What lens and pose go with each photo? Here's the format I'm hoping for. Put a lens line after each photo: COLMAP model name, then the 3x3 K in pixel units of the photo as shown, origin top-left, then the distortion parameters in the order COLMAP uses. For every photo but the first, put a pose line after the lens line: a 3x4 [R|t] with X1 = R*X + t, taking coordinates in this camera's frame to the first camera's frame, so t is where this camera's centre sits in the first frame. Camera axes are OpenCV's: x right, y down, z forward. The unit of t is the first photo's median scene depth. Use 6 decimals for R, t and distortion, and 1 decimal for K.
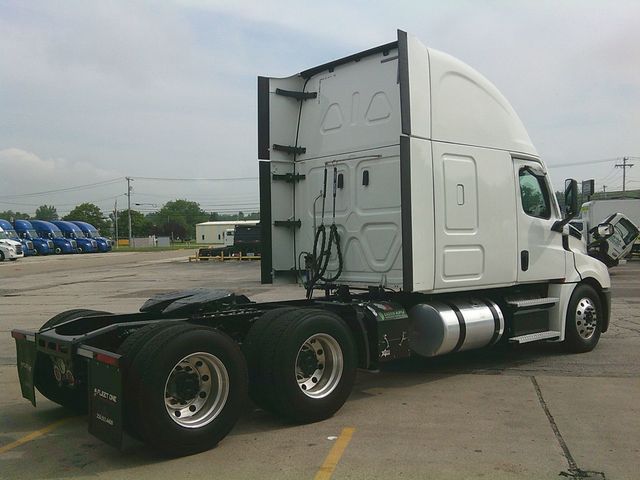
lens RADIAL K [[680.7, 0, 319.0], [0, 680.7, 242.7], [0, 0, 1]] dist [0.053930, 0.000000]
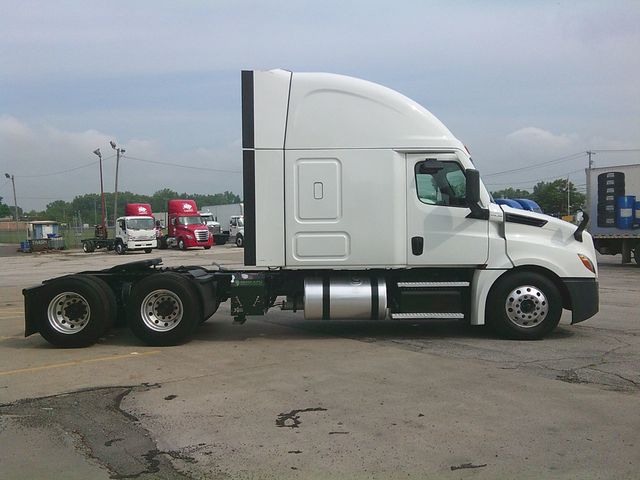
lens RADIAL K [[680.7, 0, 316.8], [0, 680.7, 235.8], [0, 0, 1]] dist [0.053930, 0.000000]
pose [[0.745447, 0.016821, -0.666353, 0.830382], [0.001326, 0.999642, 0.026718, -0.017984], [0.666564, -0.020800, 0.745158, 0.069464]]
